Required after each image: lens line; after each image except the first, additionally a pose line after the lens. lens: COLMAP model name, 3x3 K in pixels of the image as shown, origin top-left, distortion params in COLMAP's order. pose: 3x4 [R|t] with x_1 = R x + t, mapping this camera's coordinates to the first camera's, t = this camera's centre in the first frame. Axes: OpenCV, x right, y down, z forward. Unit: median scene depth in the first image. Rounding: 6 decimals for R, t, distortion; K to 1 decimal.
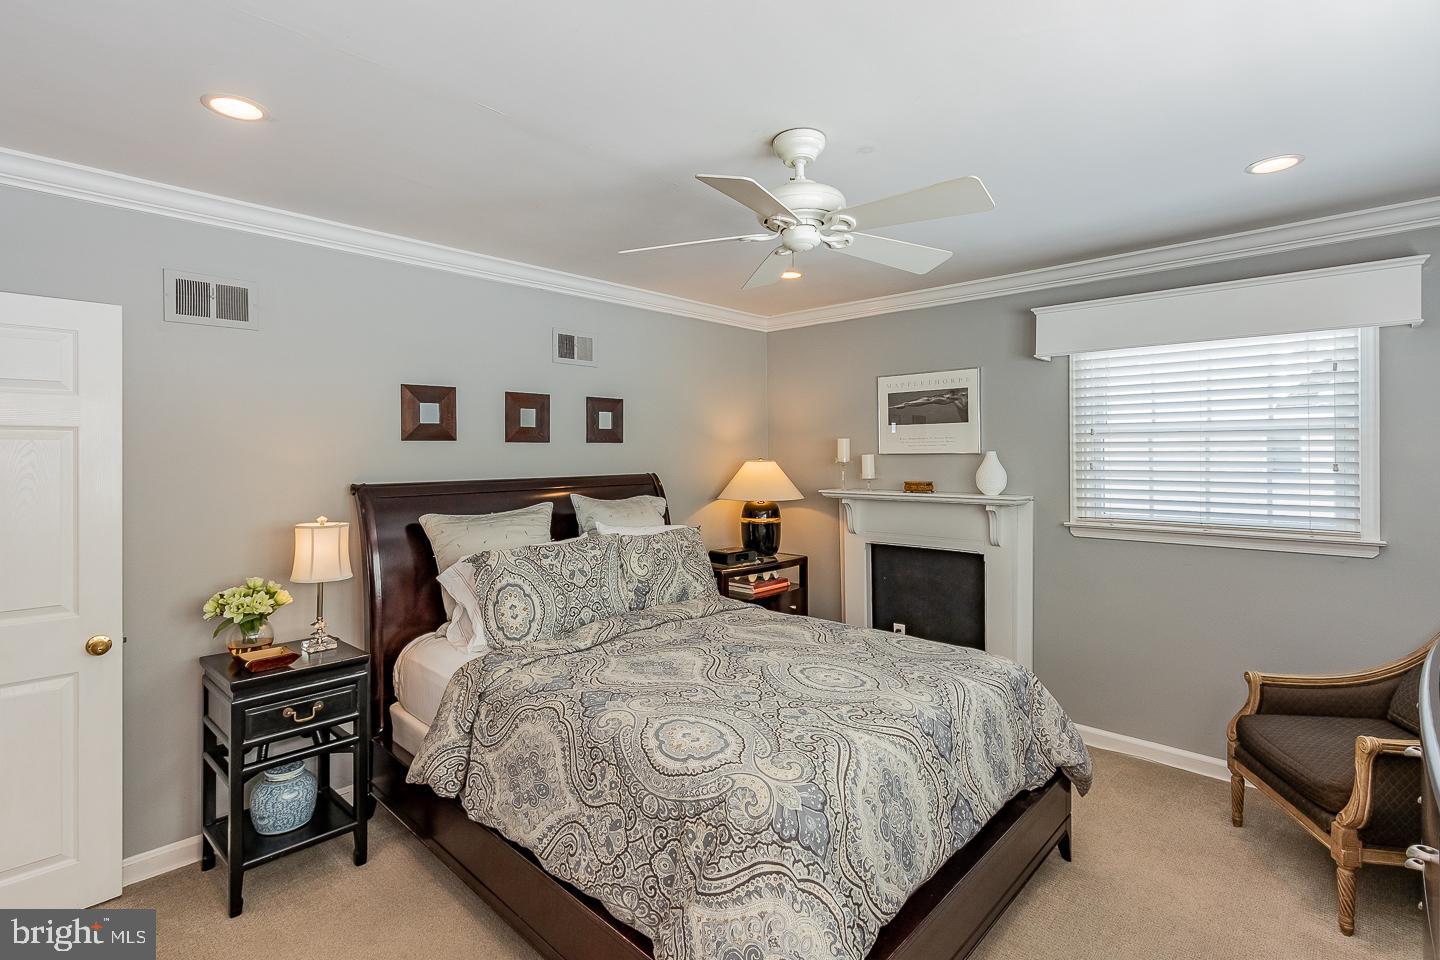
lens RADIAL K [[677.9, 0, 714.7], [0, 677.9, 461.1], [0, 0, 1]] dist [0.000098, -0.000028]
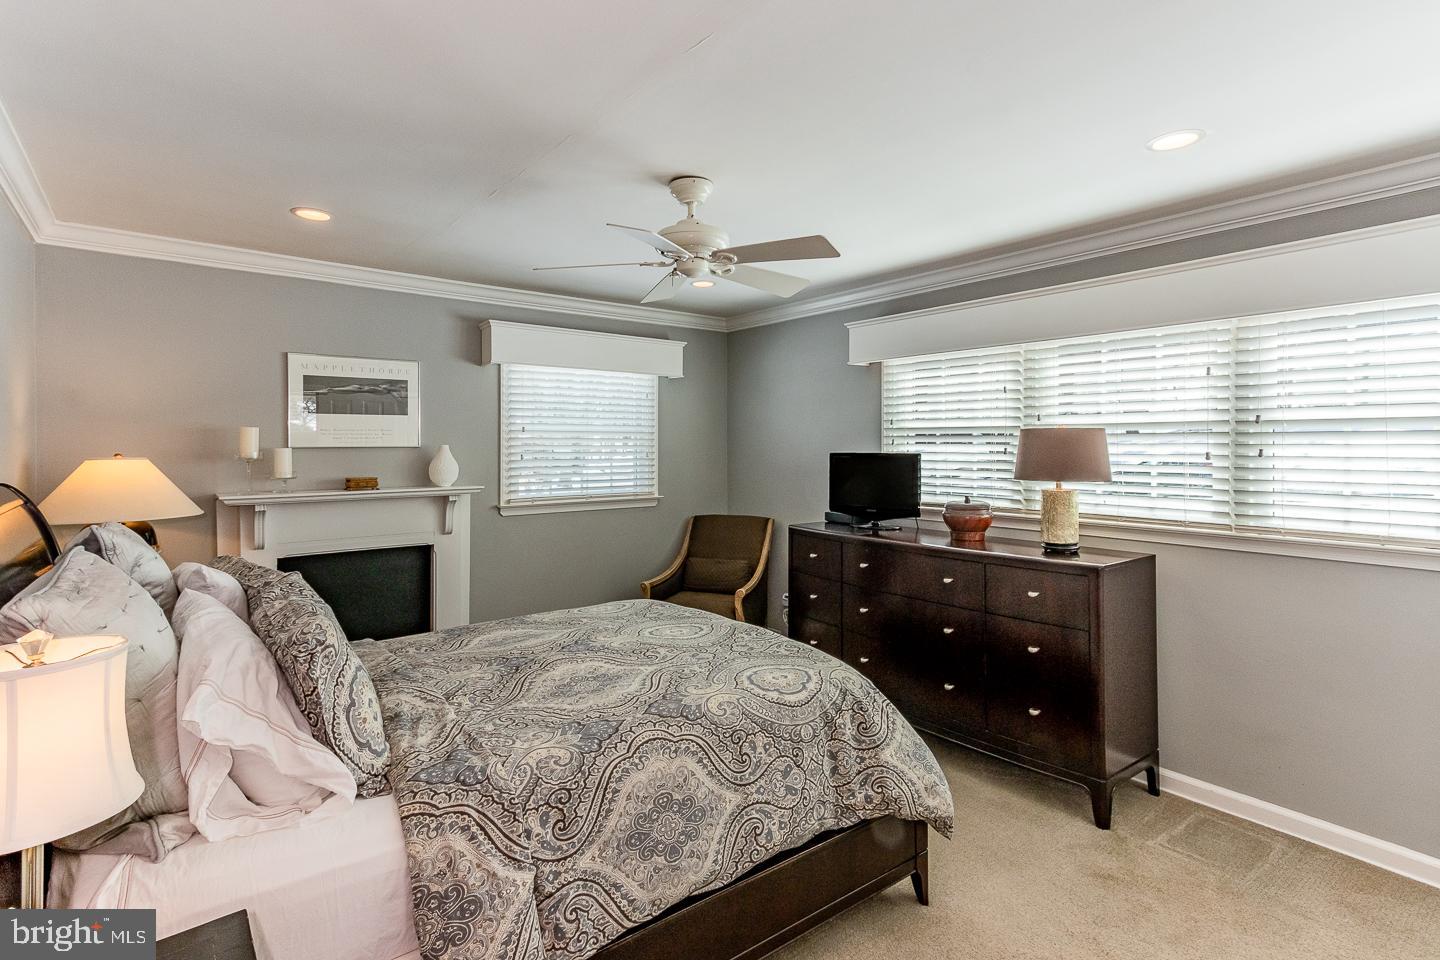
lens RADIAL K [[716.3, 0, 686.0], [0, 716.3, 461.5], [0, 0, 1]] dist [0.000462, -0.001253]
pose [[0.167259, -0.017639, 0.985755, -0.672916], [0.012660, 0.999796, 0.015742, -0.001269], [-0.985832, 0.009847, 0.167448, 0.480608]]
